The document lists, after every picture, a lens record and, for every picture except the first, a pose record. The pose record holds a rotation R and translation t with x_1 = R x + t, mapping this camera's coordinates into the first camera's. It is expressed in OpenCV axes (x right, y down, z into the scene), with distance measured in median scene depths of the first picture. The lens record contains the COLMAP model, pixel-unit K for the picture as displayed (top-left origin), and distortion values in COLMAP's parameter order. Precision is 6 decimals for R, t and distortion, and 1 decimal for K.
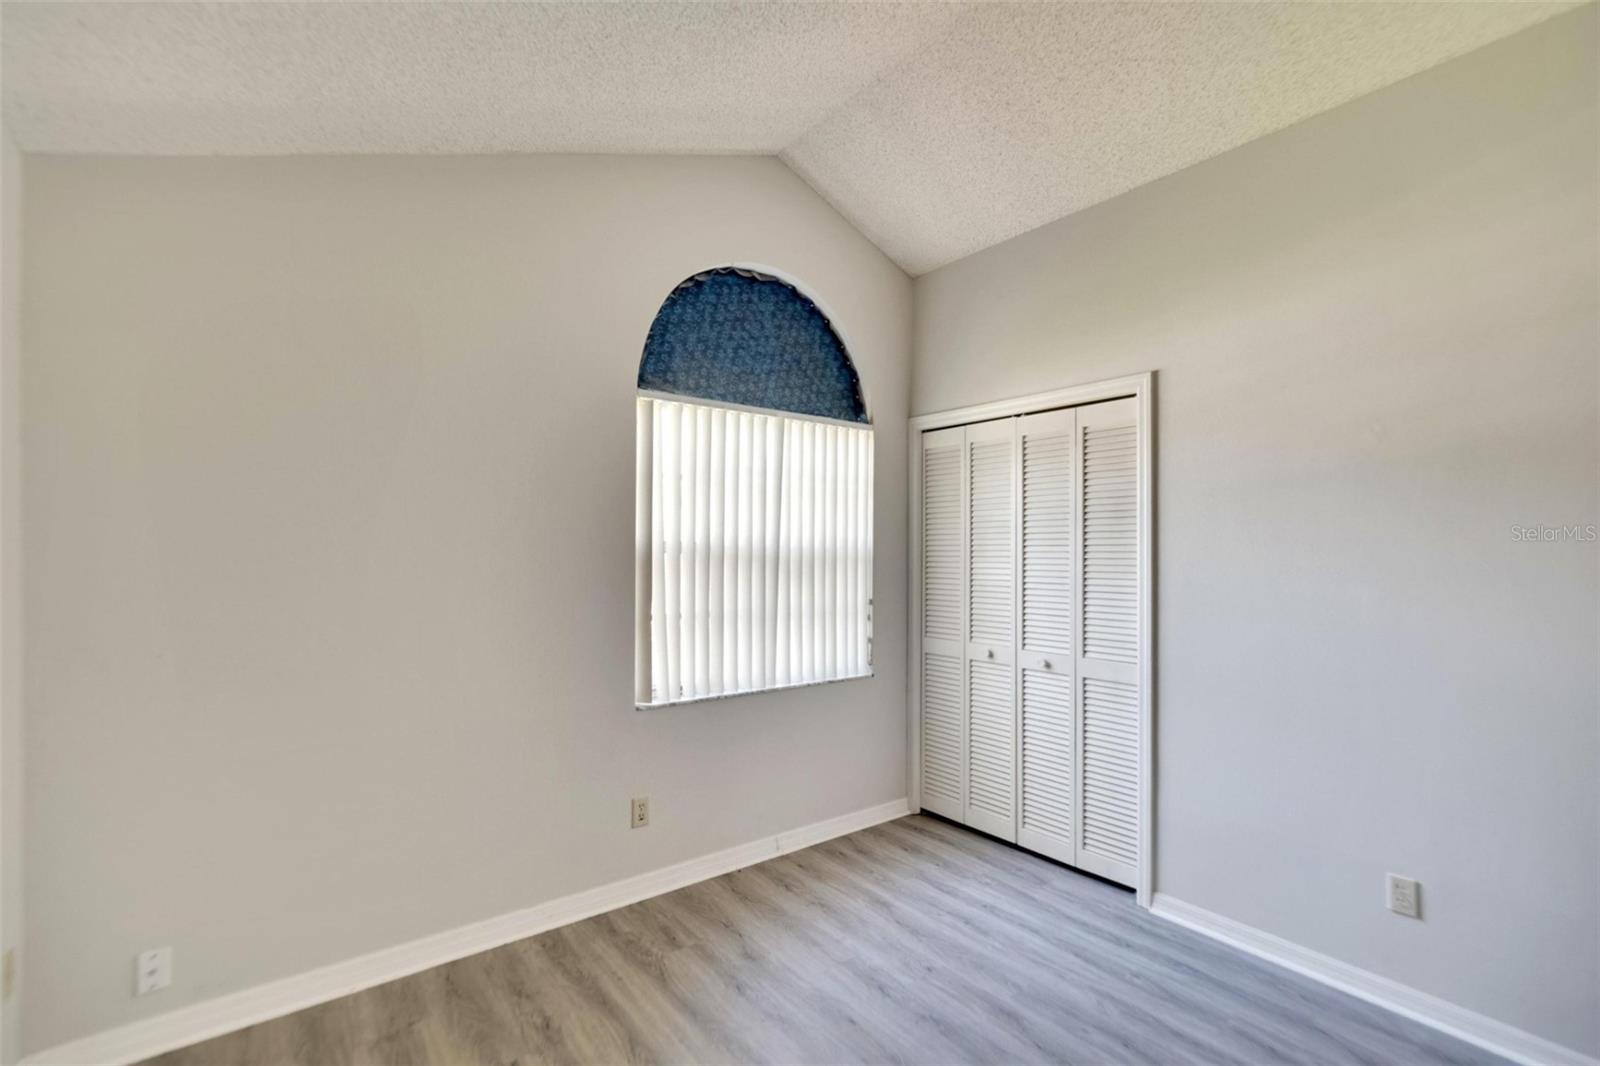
lens RADIAL K [[738.7, 0, 784.5], [0, 738.7, 537.5], [0, 0, 1]] dist [0.004819, -0.000315]
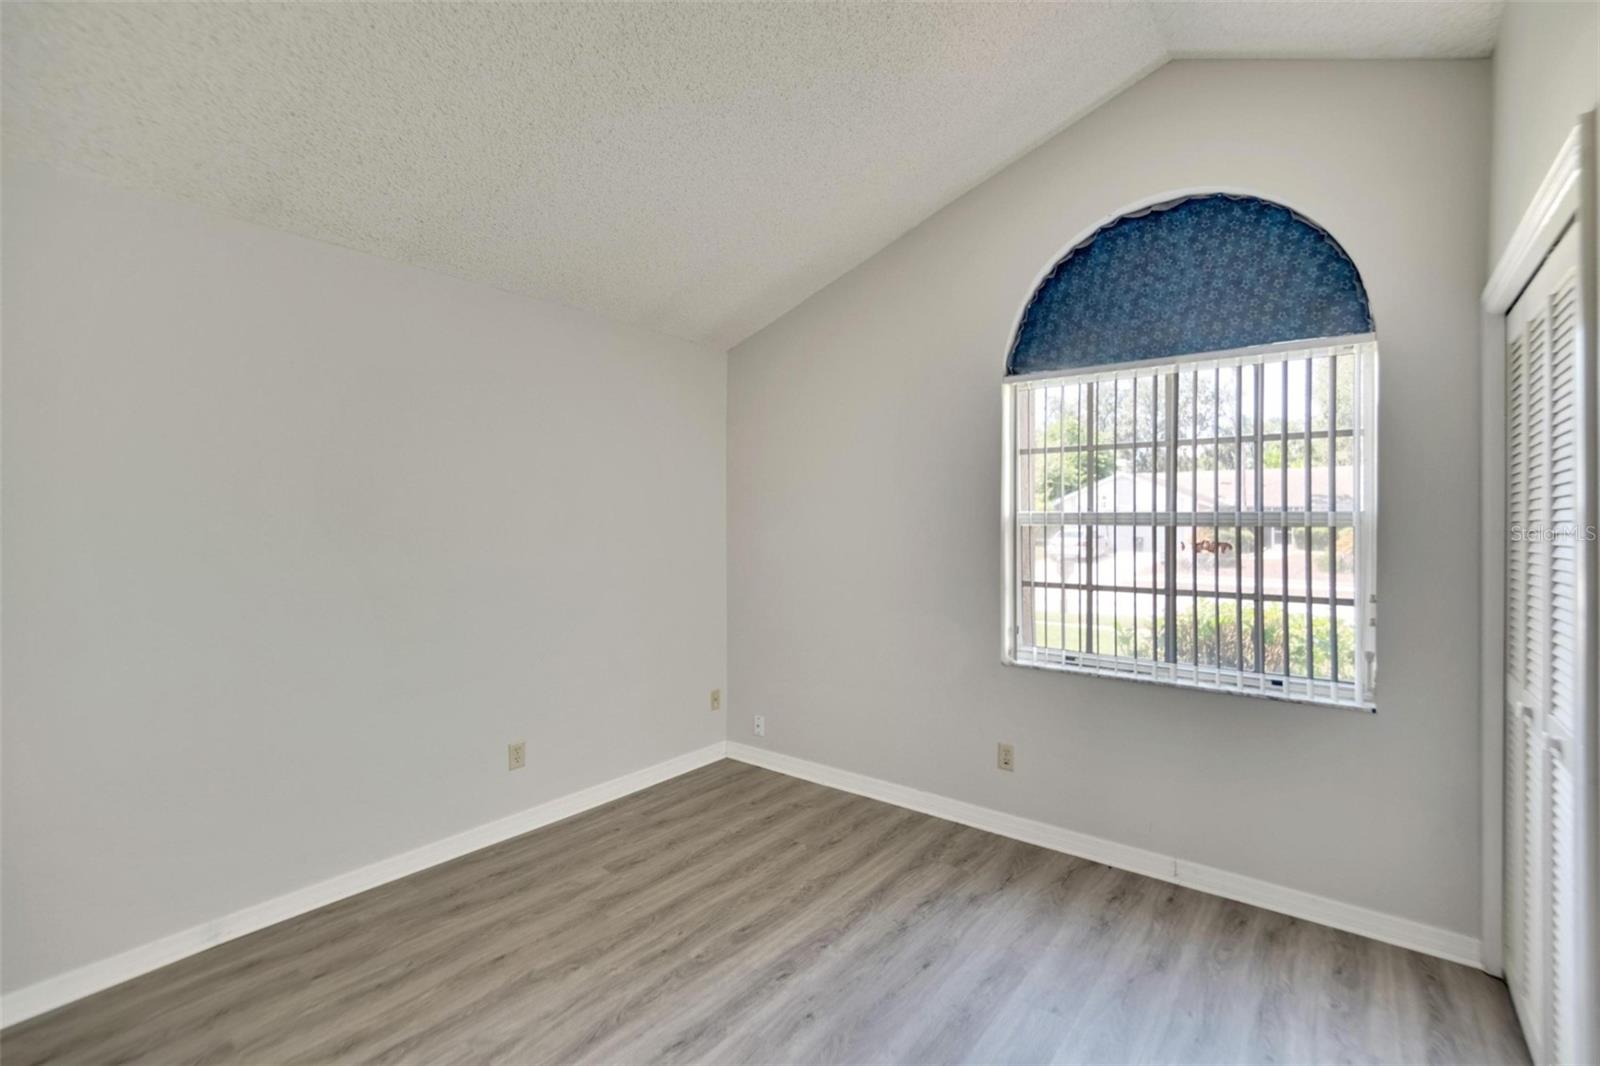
lens RADIAL K [[688.7, 0, 795.3], [0, 688.7, 530.7], [0, 0, 1]] dist [0.000626, -0.000478]
pose [[0.256517, -0.005127, -0.966526, 0.666240], [-0.003871, 0.999972, -0.006332, 0.036580], [0.966532, 0.005366, 0.256490, 0.393426]]
